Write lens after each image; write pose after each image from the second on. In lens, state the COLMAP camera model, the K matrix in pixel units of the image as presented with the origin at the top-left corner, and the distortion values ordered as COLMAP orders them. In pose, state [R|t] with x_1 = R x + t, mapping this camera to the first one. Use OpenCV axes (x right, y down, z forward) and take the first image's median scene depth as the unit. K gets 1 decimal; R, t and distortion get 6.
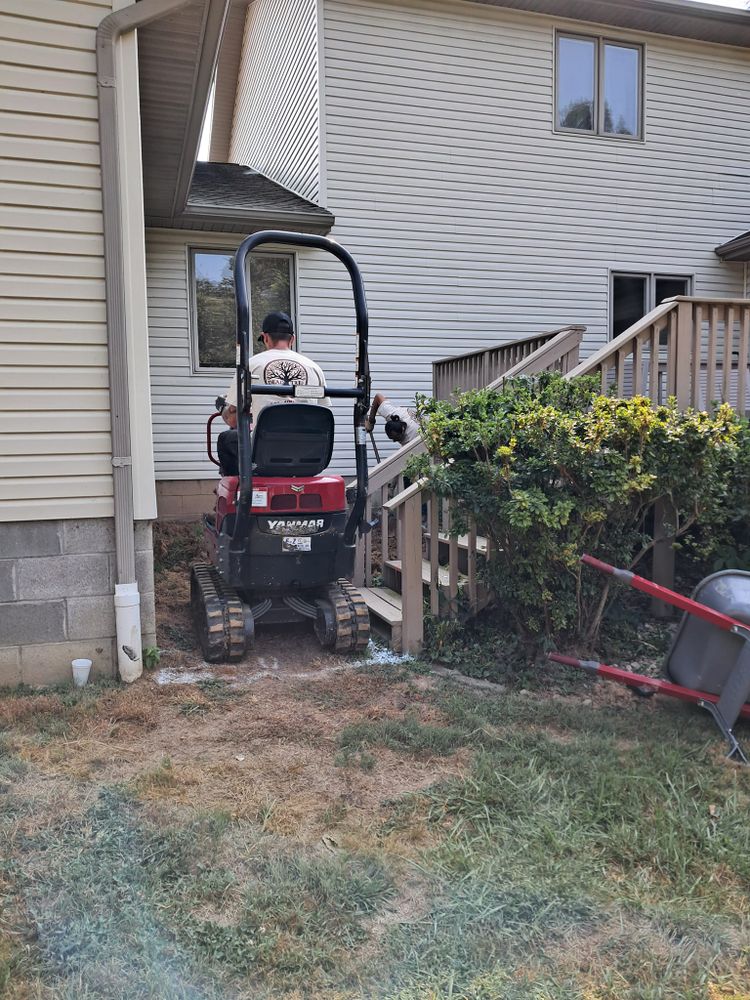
lens RADIAL K [[786.9, 0, 375.0], [0, 786.9, 500.0], [0, 0, 1]] dist [0.081037, -0.077124]
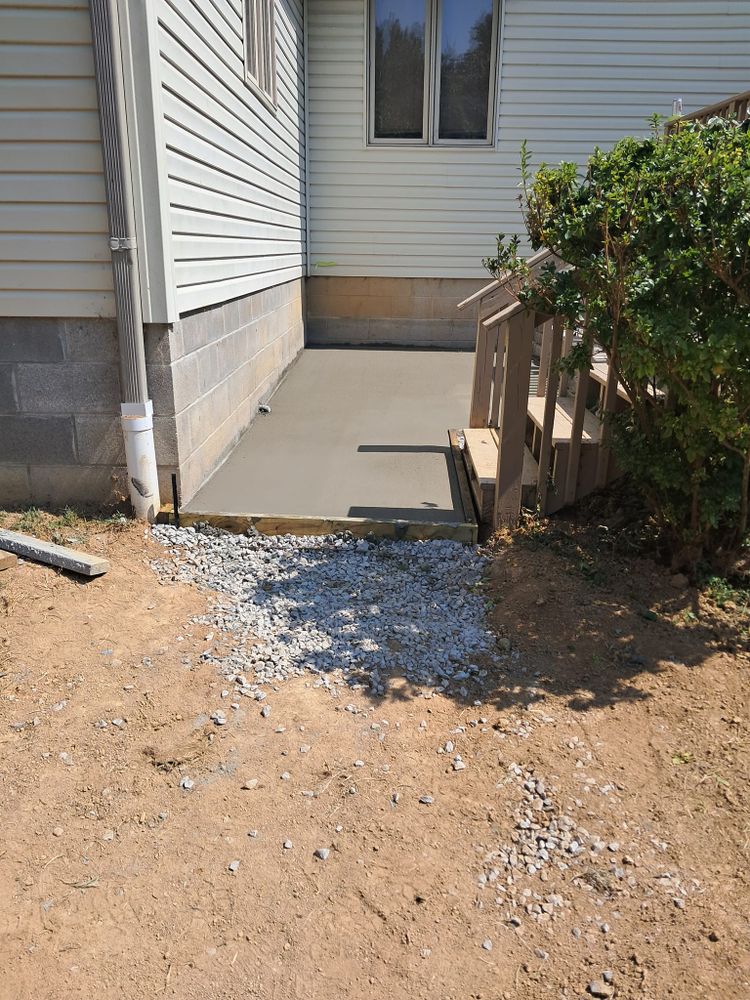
lens RADIAL K [[790.7, 0, 375.0], [0, 790.7, 500.0], [0, 0, 1]] dist [0.001021, 0.002028]
pose [[0.947473, 0.126365, -0.293815, 0.160735], [-0.051737, 0.967096, 0.249094, -0.011977], [0.315624, -0.220808, 0.922835, 0.308971]]
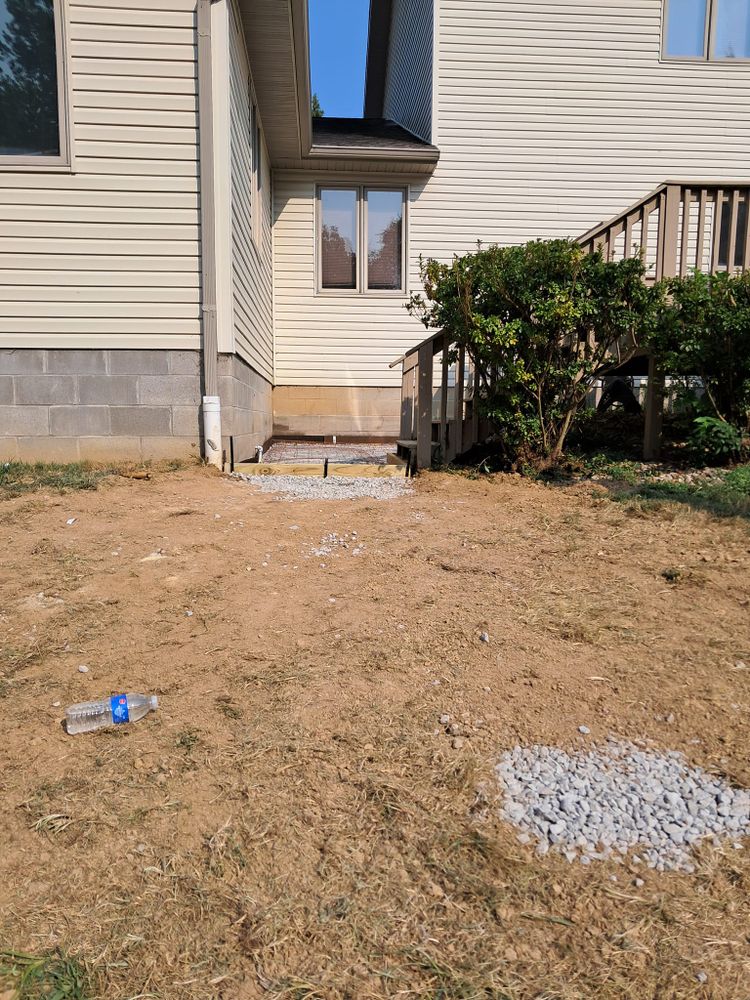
lens RADIAL K [[786.9, 0, 375.0], [0, 786.9, 500.0], [0, 0, 1]] dist [0.081037, -0.077124]
pose [[0.973459, 0.042739, -0.224836, 0.291849], [-0.035557, 0.998723, 0.035896, 0.223860], [0.226083, -0.026949, 0.973735, -0.307694]]
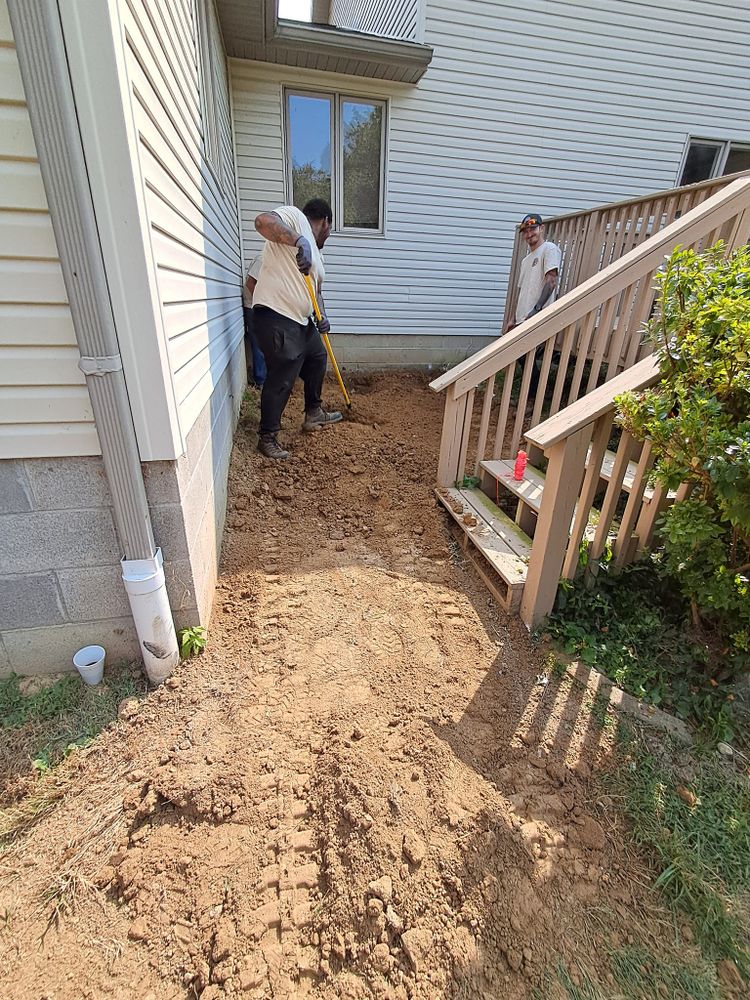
lens RADIAL K [[448.9, 0, 370.9], [0, 448.9, 484.8], [0, 0, 1]] dist [0.015318, -0.000299]
pose [[0.994741, 0.078721, -0.065525, -0.103865], [-0.053463, 0.944753, 0.323394, -0.078208], [0.087363, -0.318190, 0.943993, 0.672971]]
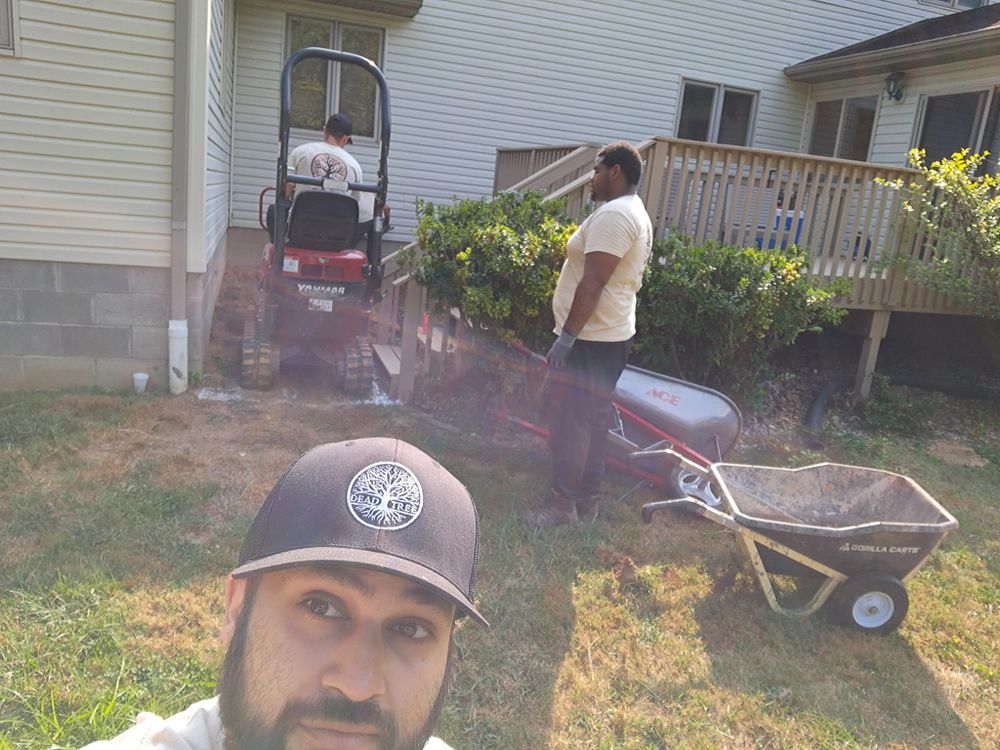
lens RADIAL K [[773.3, 0, 499.1], [0, 773.3, 381.7], [0, 0, 1]] dist [0.080950, -0.114415]
pose [[0.993161, 0.115034, 0.019970, 0.191607], [-0.116746, 0.980548, 0.157783, -0.058895], [-0.001431, -0.159035, 0.987272, -0.277881]]
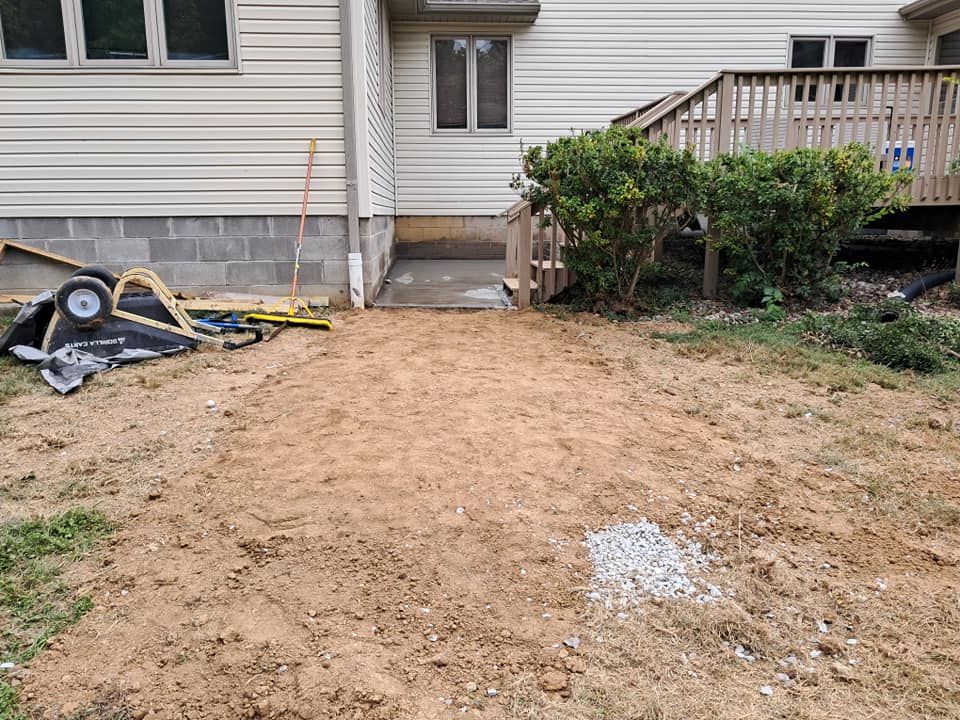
lens RADIAL K [[755.4, 0, 480.0], [0, 755.4, 360.0], [0, 0, 1]] dist [0.081037, -0.077124]
pose [[0.972488, 0.054360, -0.226520, 0.350176], [-0.025457, 0.991368, 0.128616, 0.114041], [0.231556, -0.119311, 0.965477, -0.588564]]
